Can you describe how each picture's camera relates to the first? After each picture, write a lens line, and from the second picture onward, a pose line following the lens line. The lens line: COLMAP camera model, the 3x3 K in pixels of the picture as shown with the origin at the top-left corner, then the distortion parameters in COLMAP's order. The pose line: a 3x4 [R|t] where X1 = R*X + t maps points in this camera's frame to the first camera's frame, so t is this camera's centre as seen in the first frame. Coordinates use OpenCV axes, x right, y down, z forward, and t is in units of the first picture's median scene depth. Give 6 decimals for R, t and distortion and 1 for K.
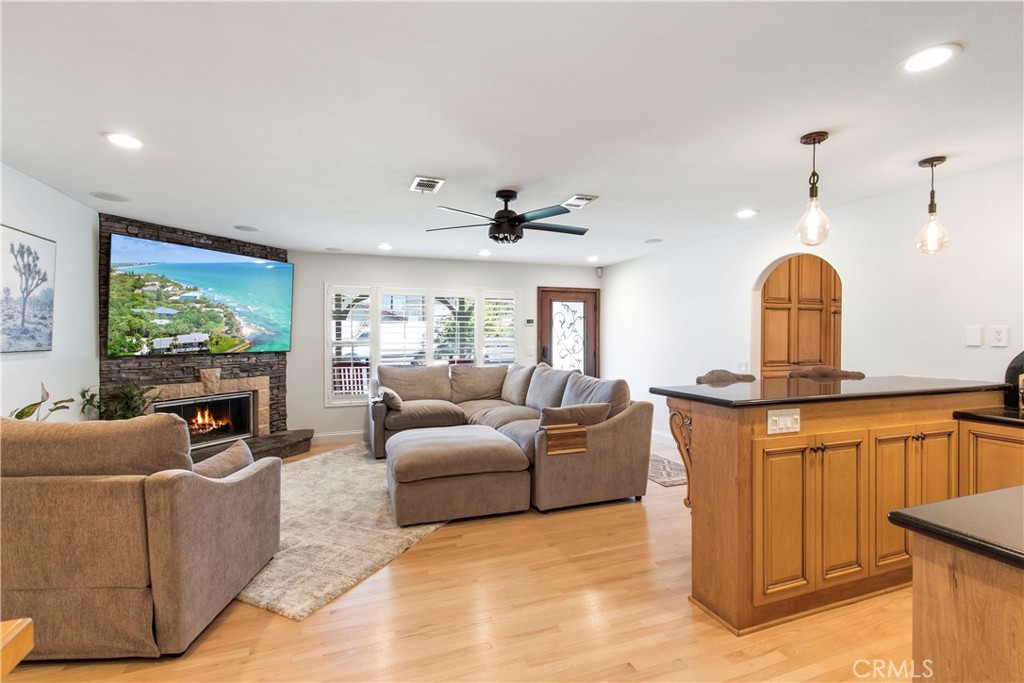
lens RADIAL K [[482.2, 0, 504.2], [0, 482.2, 354.5], [0, 0, 1]] dist [0.002227, 0.000650]
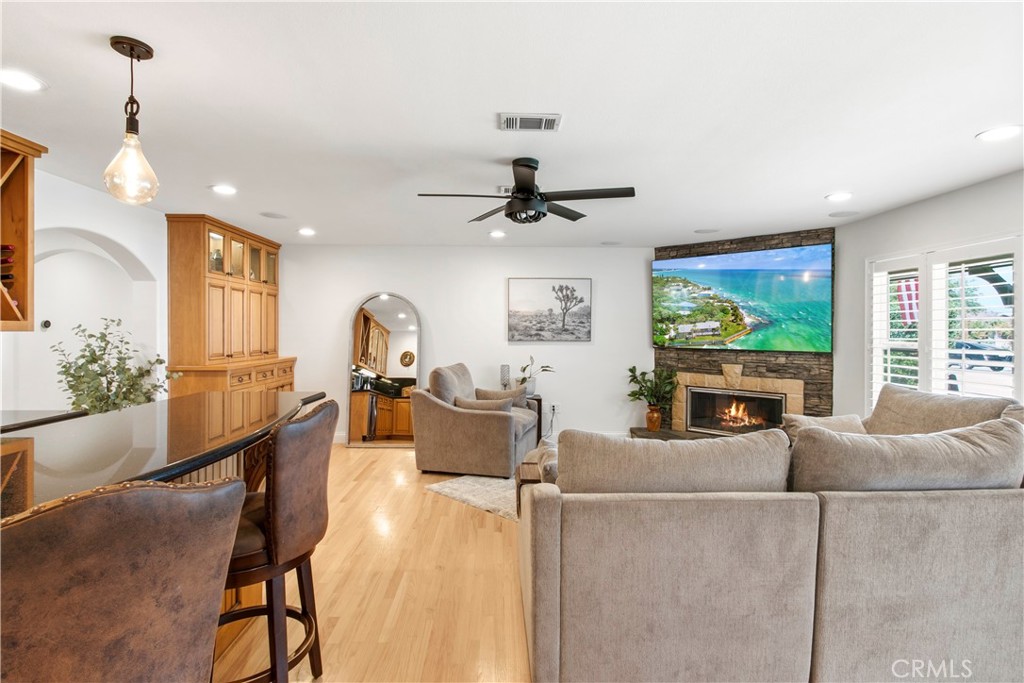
lens RADIAL K [[499.6, 0, 511.1], [0, 499.6, 329.4], [0, 0, 1]] dist [-0.001991, -0.000417]
pose [[-0.329689, -0.018921, -0.943900, 0.643499], [-0.047161, 0.998881, -0.003551, -0.022985], [0.942911, 0.043345, -0.330212, 0.990409]]
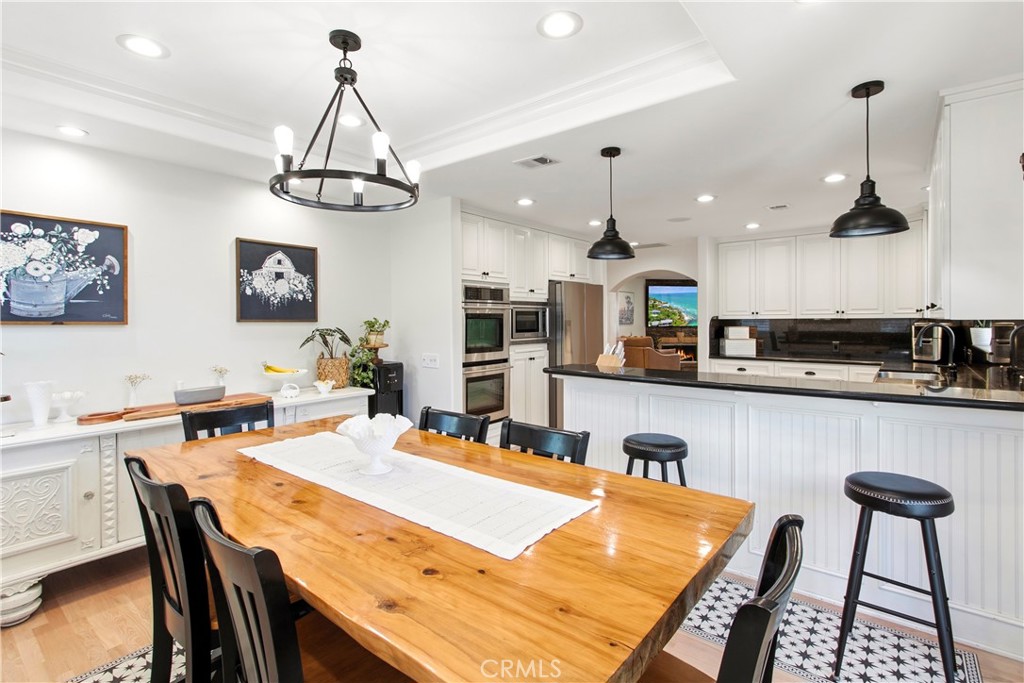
lens RADIAL K [[481.7, 0, 516.3], [0, 481.7, 326.4], [0, 0, 1]] dist [0.000952, -0.000194]
pose [[0.543015, 0.007367, -0.839690, 1.136543], [-0.013074, 0.999914, 0.000318, 0.009171], [0.839621, 0.010805, 0.543065, -1.186987]]
